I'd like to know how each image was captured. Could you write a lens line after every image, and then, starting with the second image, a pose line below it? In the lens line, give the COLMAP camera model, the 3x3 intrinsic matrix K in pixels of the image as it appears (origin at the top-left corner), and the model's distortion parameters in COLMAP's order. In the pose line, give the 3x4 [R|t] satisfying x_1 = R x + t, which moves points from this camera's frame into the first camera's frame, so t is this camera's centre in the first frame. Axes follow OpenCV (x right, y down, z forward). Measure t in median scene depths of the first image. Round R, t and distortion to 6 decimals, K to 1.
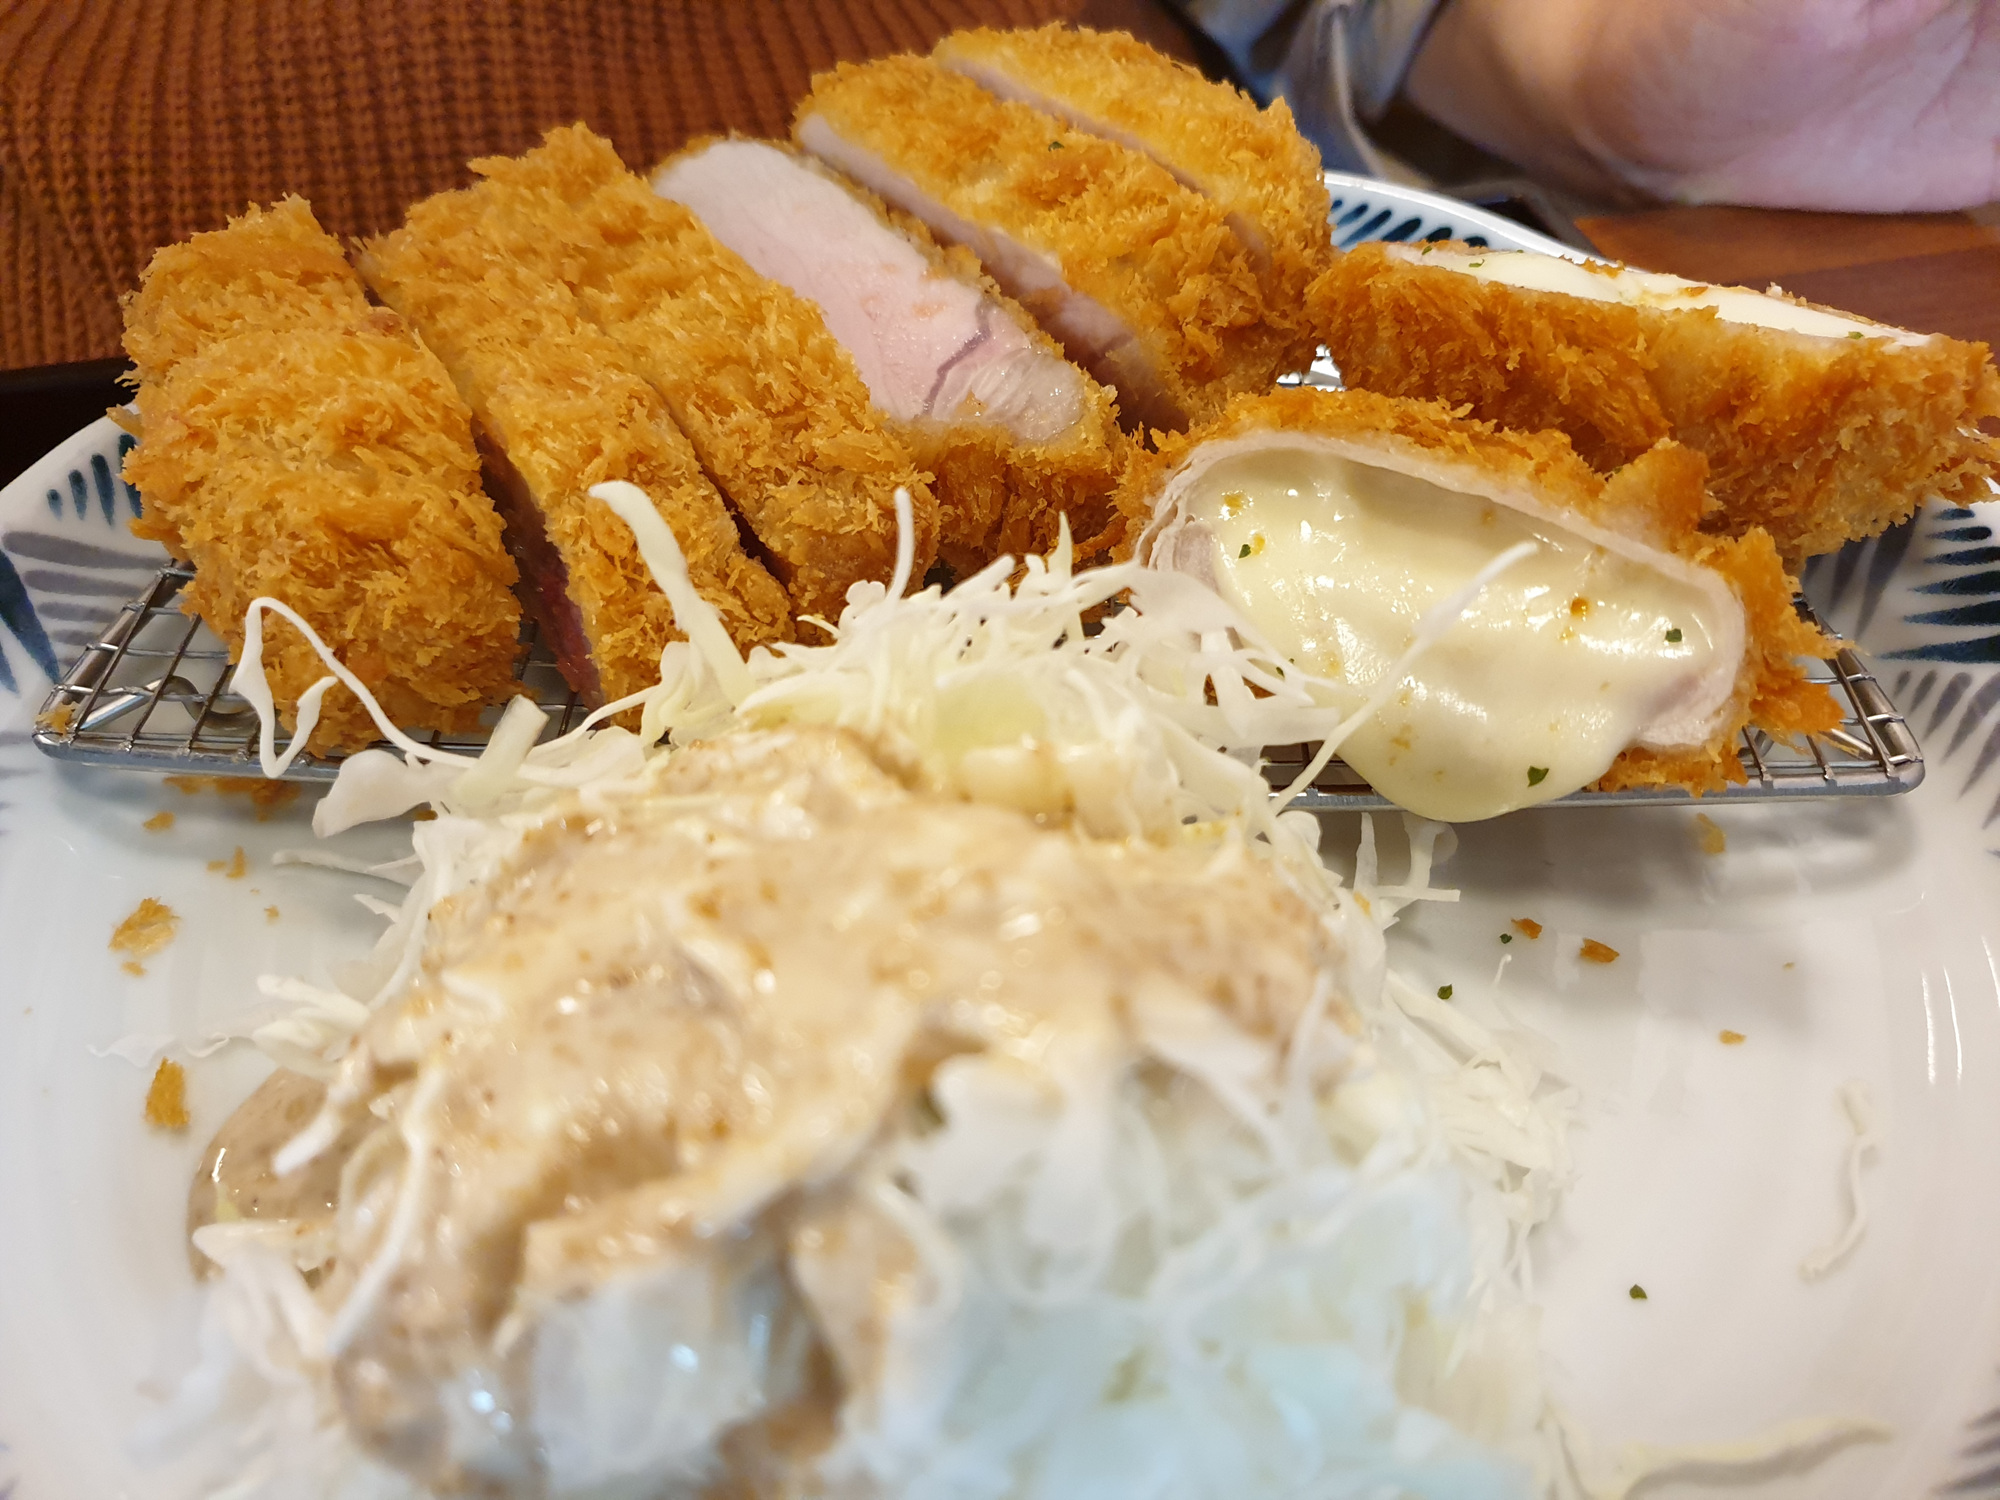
lens RADIAL K [[1569.6, 0, 1005.3], [0, 1569.6, 750.5], [0, 0, 1]] dist [0.006918, -0.004254]
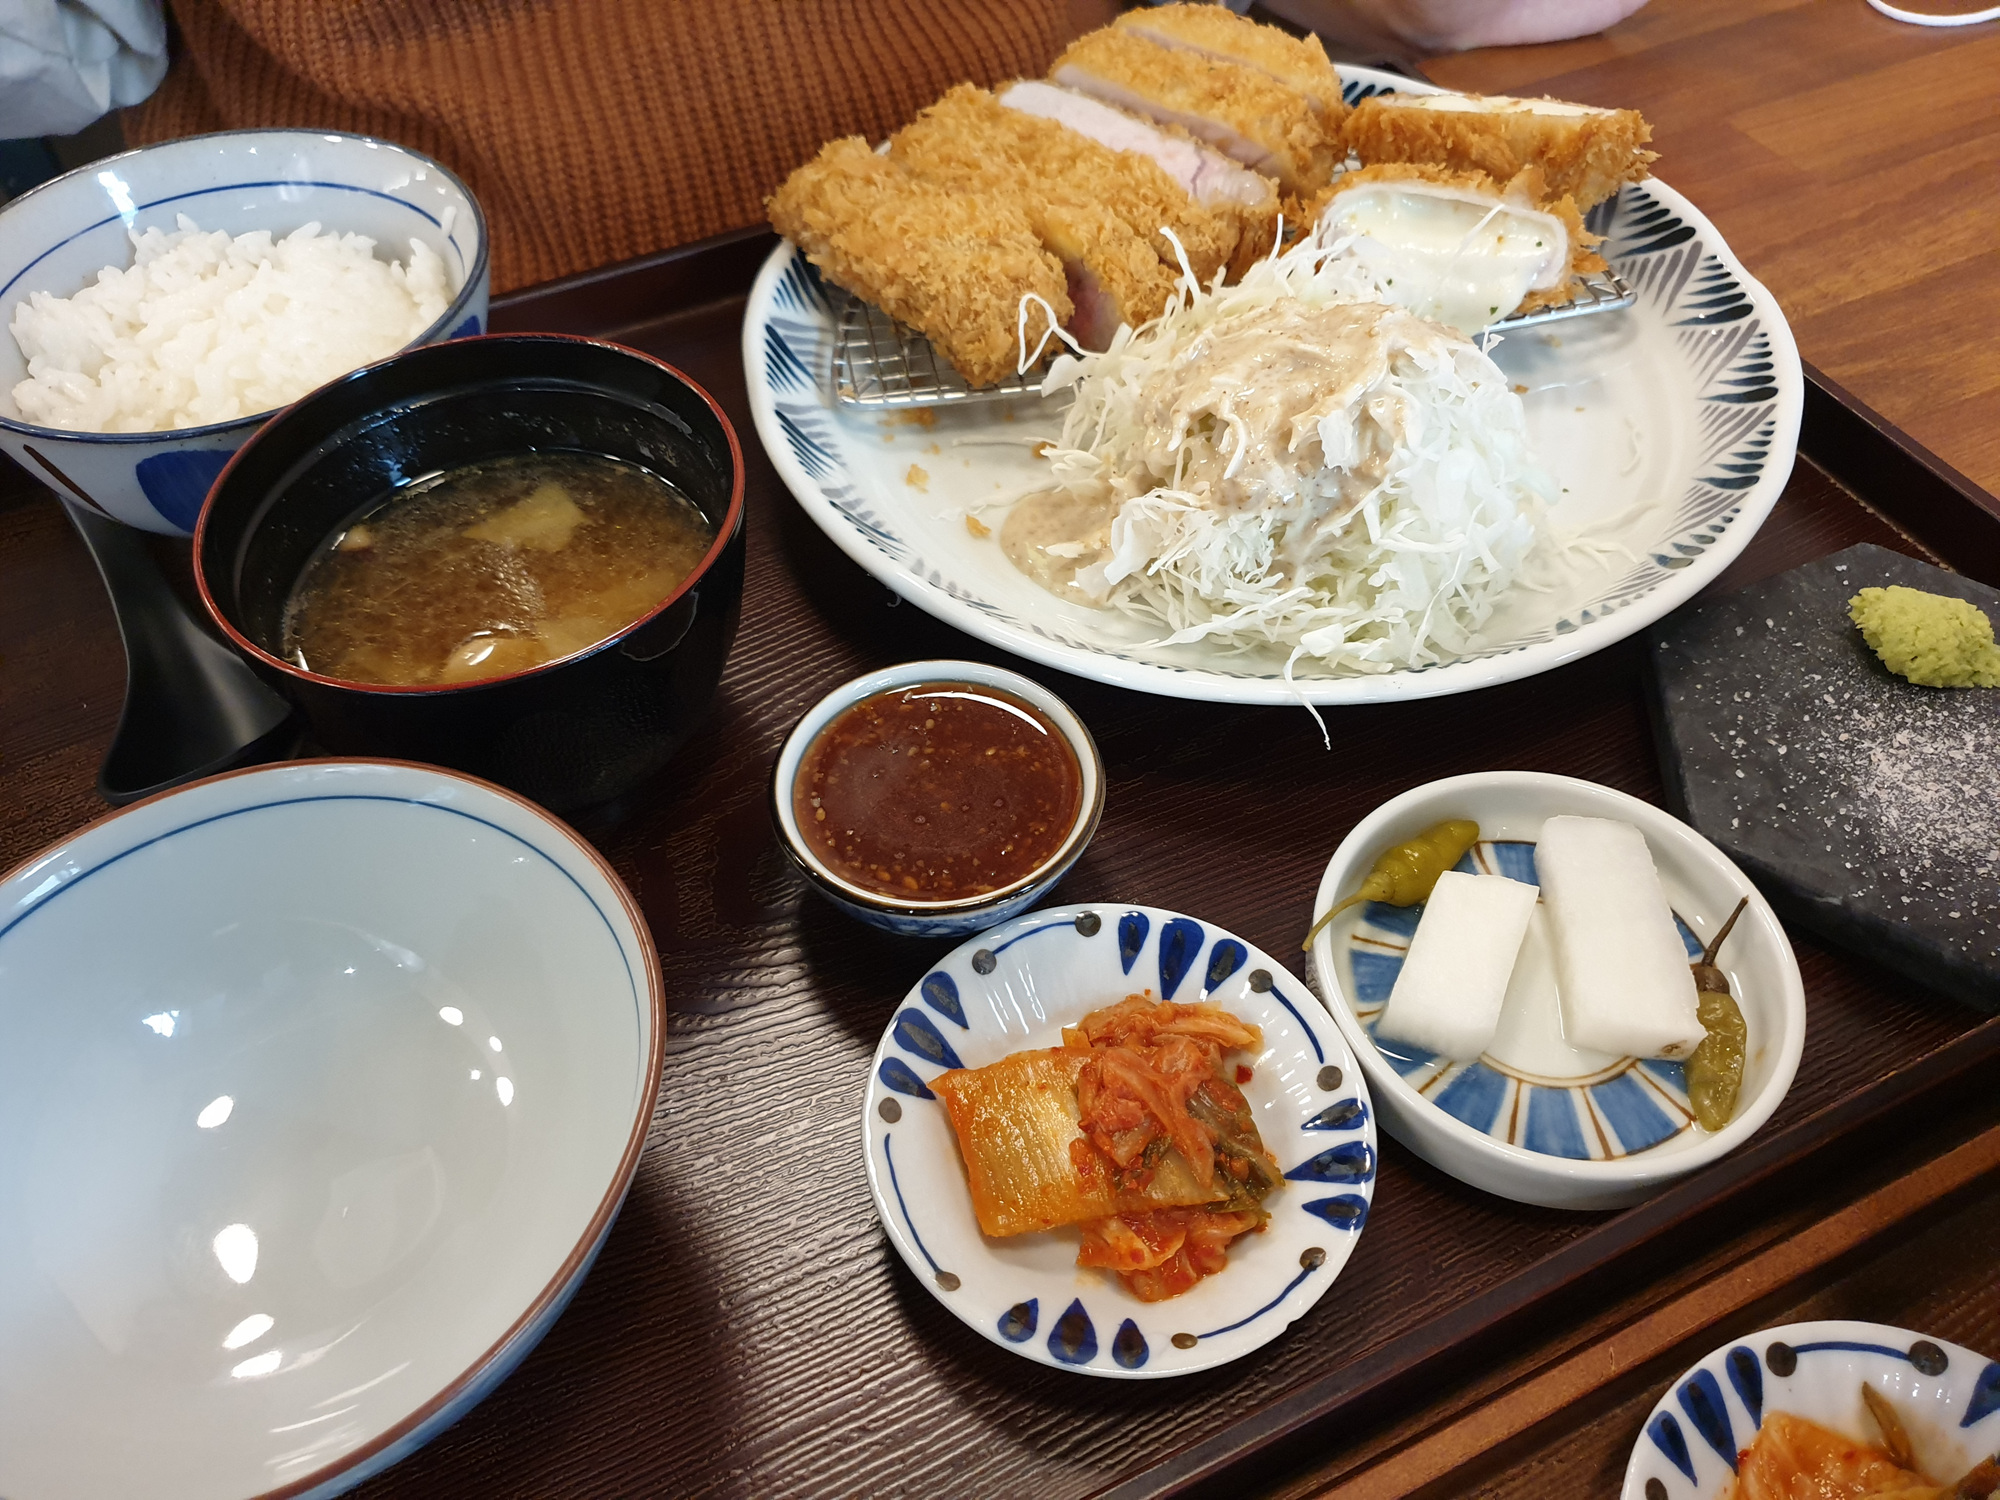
lens RADIAL K [[1569.6, 0, 977.6], [0, 1569.6, 745.3], [0, 0, 1]] dist [0.006918, -0.004254]
pose [[0.975626, -0.173383, 0.134506, -0.808951], [0.163722, 0.983264, 0.079919, 0.319335], [-0.146111, -0.055950, 0.987685, -1.213615]]
